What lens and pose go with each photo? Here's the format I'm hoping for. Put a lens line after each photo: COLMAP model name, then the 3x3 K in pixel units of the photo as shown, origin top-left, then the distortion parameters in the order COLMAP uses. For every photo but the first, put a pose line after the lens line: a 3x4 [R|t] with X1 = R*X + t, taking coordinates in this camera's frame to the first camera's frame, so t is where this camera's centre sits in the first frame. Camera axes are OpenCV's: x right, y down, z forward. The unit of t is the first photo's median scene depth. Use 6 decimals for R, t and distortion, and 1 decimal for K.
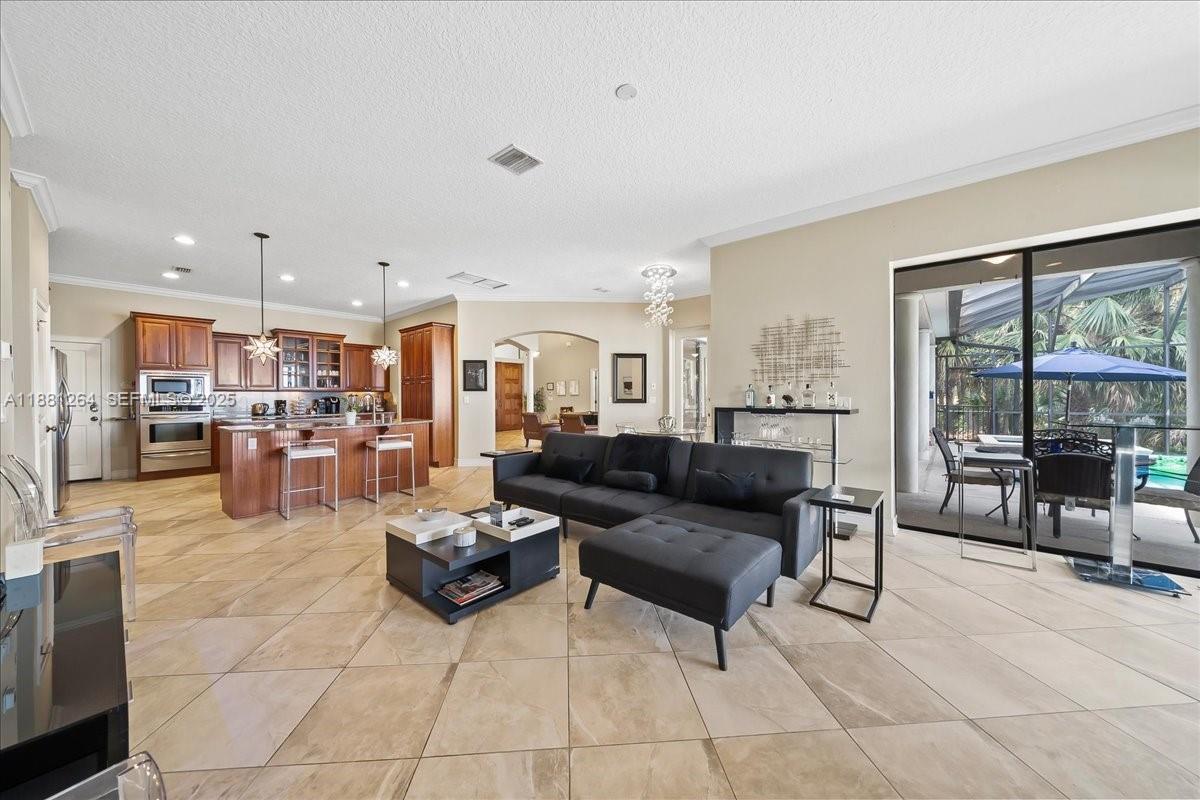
lens RADIAL K [[415.5, 0, 597.9], [0, 415.5, 399.1], [0, 0, 1]] dist [-0.001640, 0.000031]
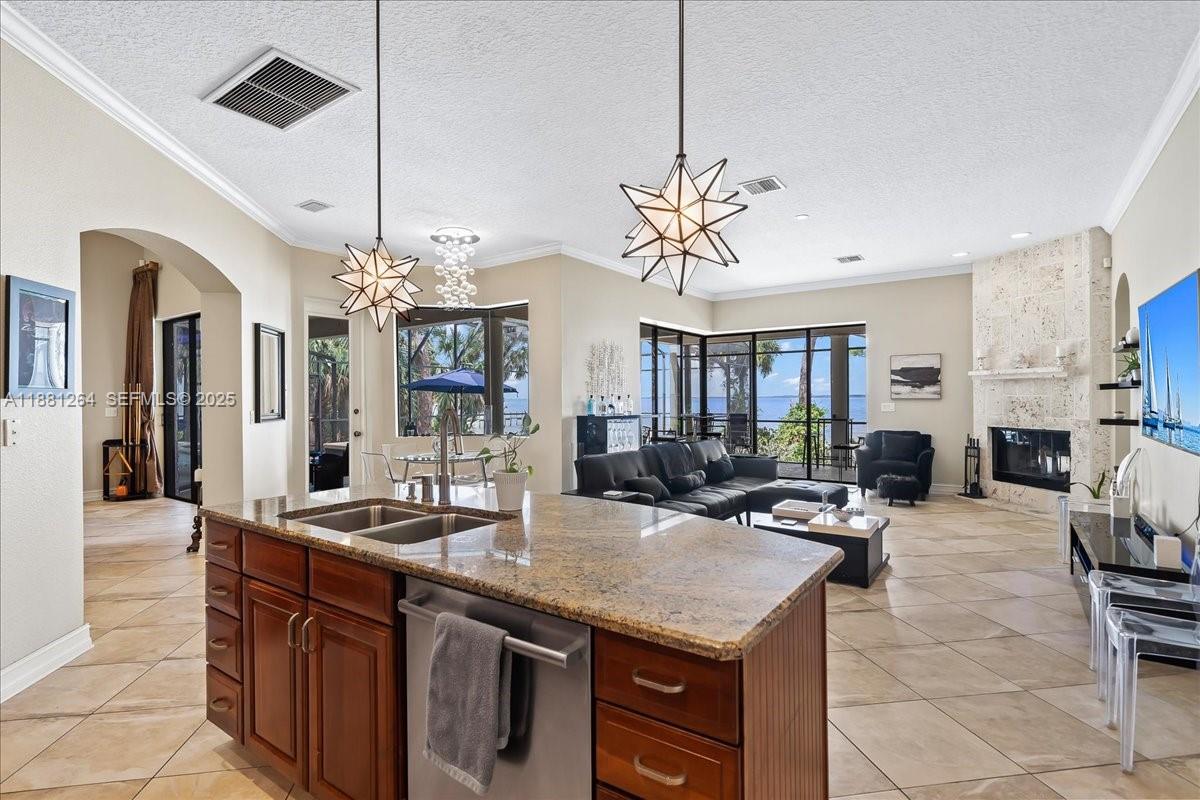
lens RADIAL K [[581.8, 0, 600.0], [0, 581.8, 400.0], [0, 0, 1]] dist [0.004499, 0.000551]
pose [[-0.095763, 0.001324, 0.995403, -0.786966], [0.015646, 0.999878, 0.000176, -0.013807], [-0.995281, 0.015591, -0.095772, 0.750023]]
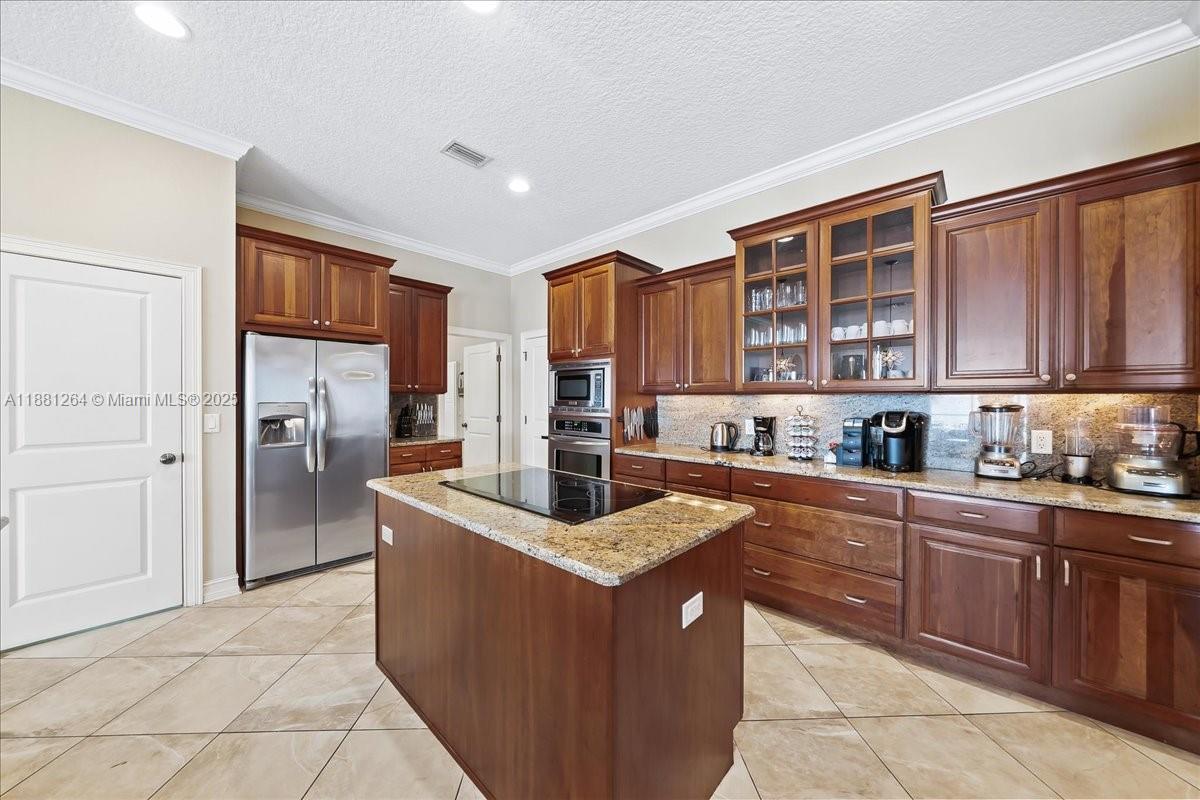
lens RADIAL K [[415.5, 0, 597.9], [0, 415.5, 399.1], [0, 0, 1]] dist [-0.001640, 0.000031]
pose [[-0.044056, 0.008638, -0.998992, -0.435192], [-0.008133, 0.999926, 0.009005, -0.019250], [0.998996, 0.008522, -0.043982, 1.023218]]
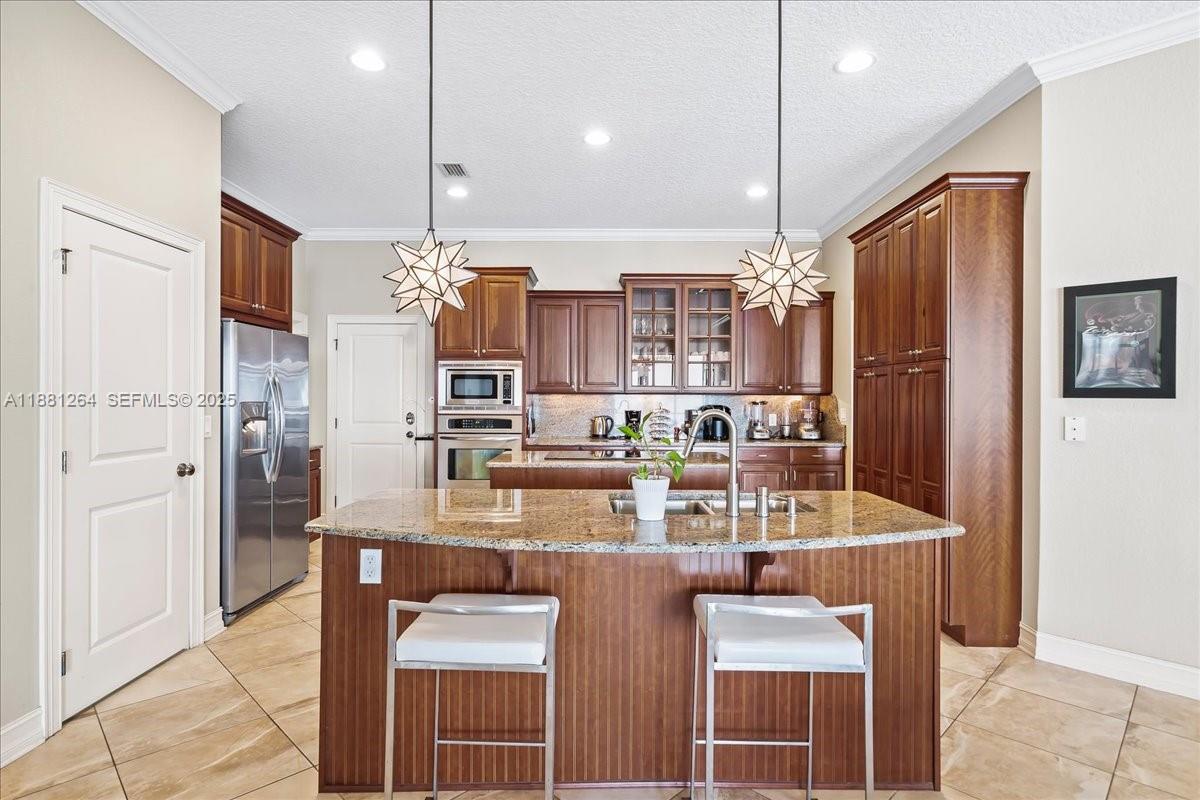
lens RADIAL K [[614.1, 0, 596.5], [0, 614.1, 396.9], [0, 0, 1]] dist [0.002740, -0.001538]
pose [[0.647355, 0.007729, -0.762149, -0.234870], [-0.012475, 0.999922, -0.000456, -0.016978], [0.762086, 0.009803, 0.647401, 0.544652]]
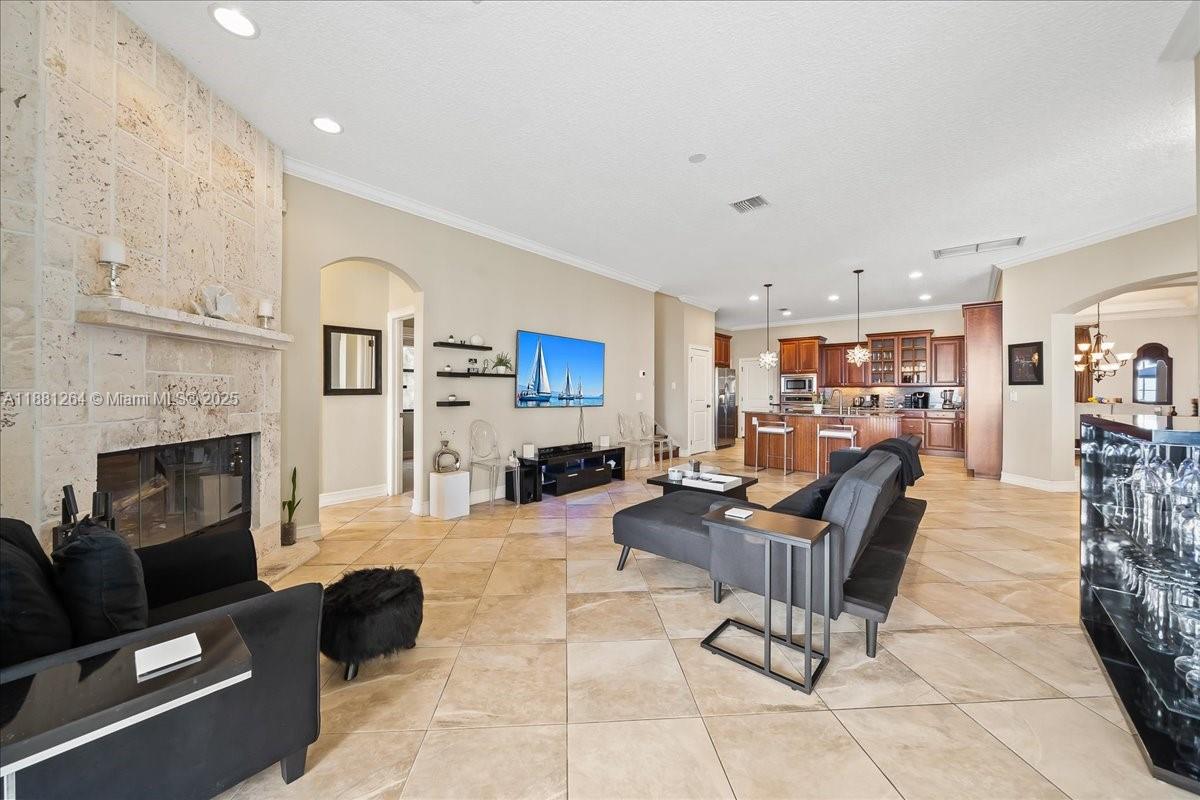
lens RADIAL K [[427.7, 0, 590.3], [0, 427.7, 394.5], [0, 0, 1]] dist [-0.000143, 0.000025]
pose [[-0.027742, 0.009602, -0.999569, 0.551829], [-0.009405, 0.999907, 0.009866, -0.002282], [0.999571, 0.009674, -0.027649, 0.275039]]
